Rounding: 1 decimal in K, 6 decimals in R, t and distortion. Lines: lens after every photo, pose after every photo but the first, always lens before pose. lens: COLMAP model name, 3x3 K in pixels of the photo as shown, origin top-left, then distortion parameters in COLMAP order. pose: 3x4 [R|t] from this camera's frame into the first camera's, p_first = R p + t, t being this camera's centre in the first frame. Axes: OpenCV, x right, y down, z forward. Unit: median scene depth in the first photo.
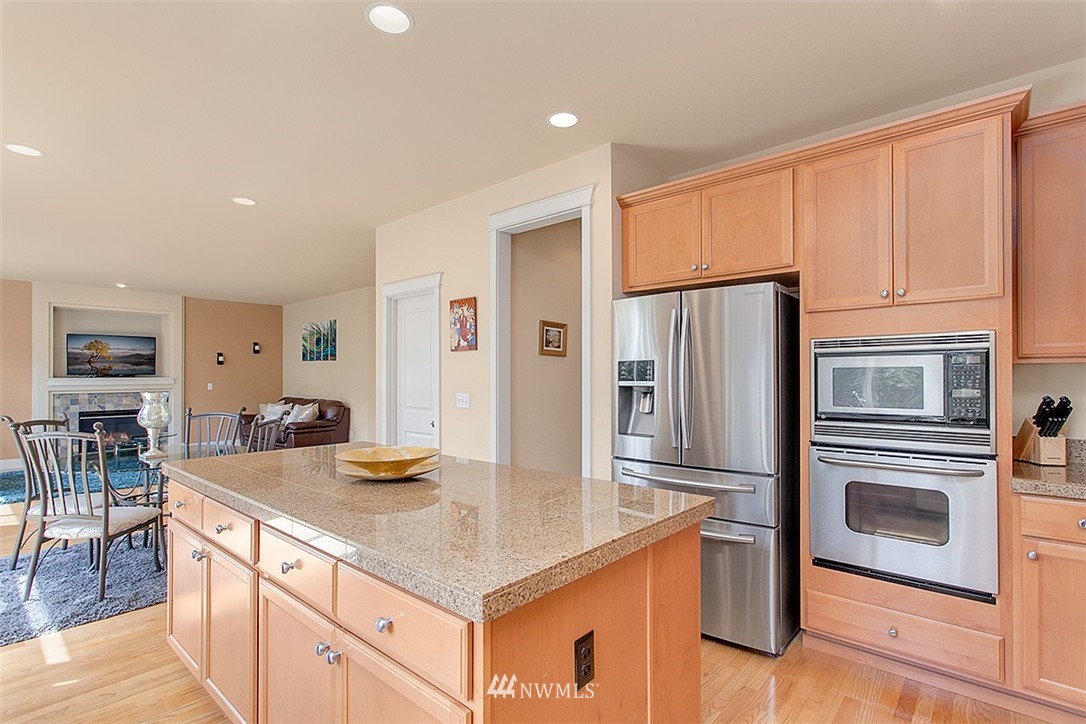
lens RADIAL K [[517.2, 0, 546.3], [0, 517.2, 371.9], [0, 0, 1]] dist [-0.005659, 0.001009]
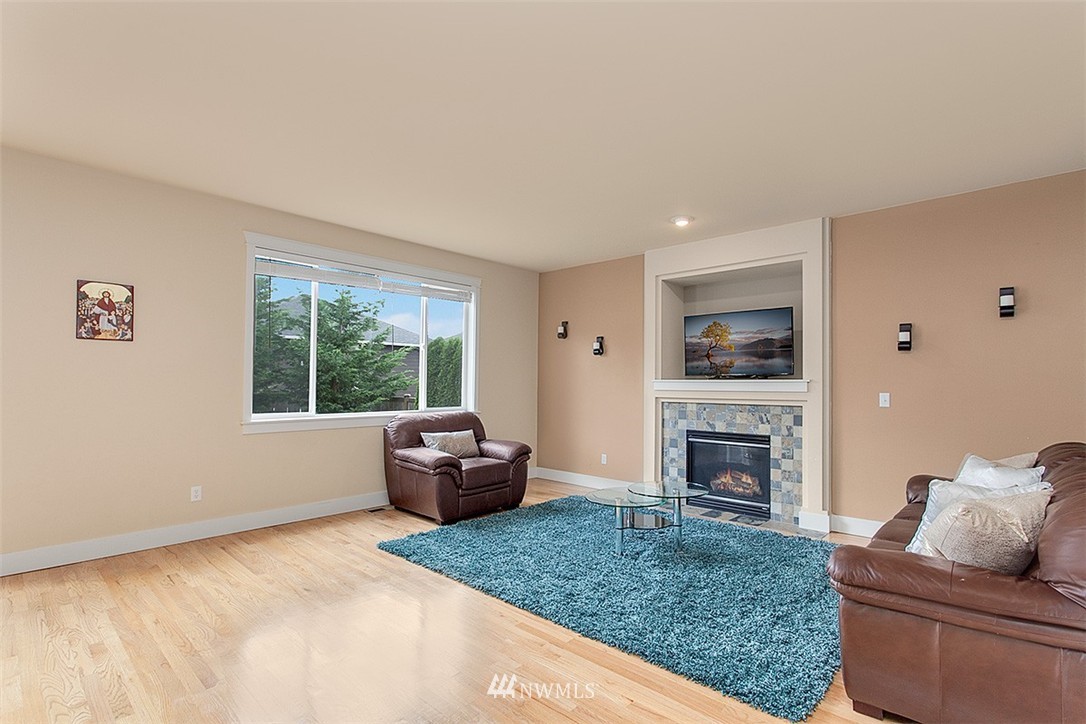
lens RADIAL K [[517.2, 0, 546.3], [0, 517.2, 371.9], [0, 0, 1]] dist [-0.005659, 0.001009]
pose [[-0.018662, -0.019276, -0.999640, -0.220015], [0.000553, 0.999814, -0.019289, 0.014387], [0.999826, -0.000913, -0.018648, 0.813543]]
